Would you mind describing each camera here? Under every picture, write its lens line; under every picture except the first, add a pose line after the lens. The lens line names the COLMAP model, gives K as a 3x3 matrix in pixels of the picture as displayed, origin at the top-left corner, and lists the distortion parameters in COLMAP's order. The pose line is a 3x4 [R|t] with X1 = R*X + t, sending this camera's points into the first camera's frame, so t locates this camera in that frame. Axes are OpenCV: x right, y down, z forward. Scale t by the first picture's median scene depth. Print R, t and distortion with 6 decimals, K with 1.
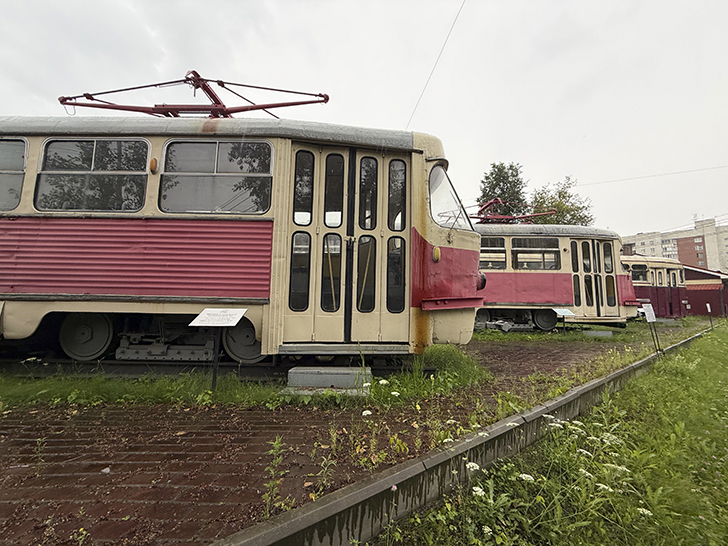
lens RADIAL K [[289.1, 0, 362.1], [0, 289.1, 271.4], [0, 0, 1]] dist [-0.000825, 0.000054]
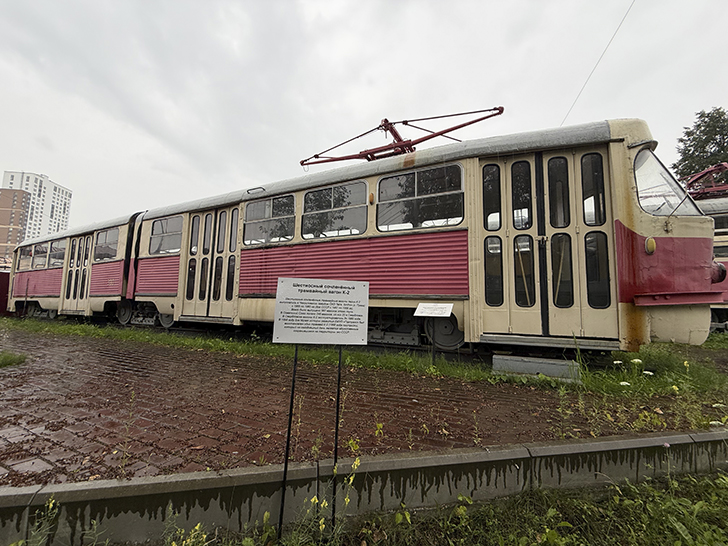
lens RADIAL K [[289.1, 0, 362.1], [0, 289.1, 271.4], [0, 0, 1]] dist [-0.000825, 0.000054]
pose [[0.901369, -0.047367, -0.430454, -0.185568], [0.045506, 0.998857, -0.014624, -0.005786], [0.430655, -0.006407, 0.902494, -0.242502]]
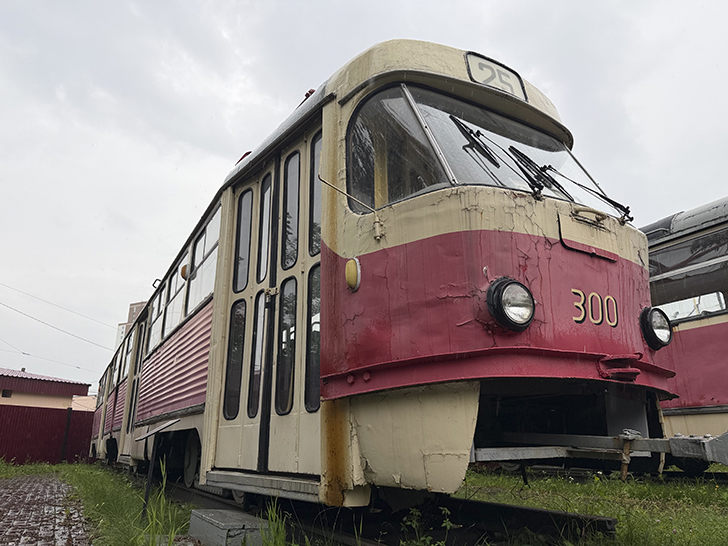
lens RADIAL K [[533.7, 0, 364.0], [0, 533.7, 273.0], [0, 0, 1]] dist [0.077654, -0.001670]
pose [[0.480923, -0.287685, -0.828222, 0.994315], [0.091676, 0.955957, -0.278821, 0.181432], [0.871957, 0.058163, 0.486115, 0.618086]]
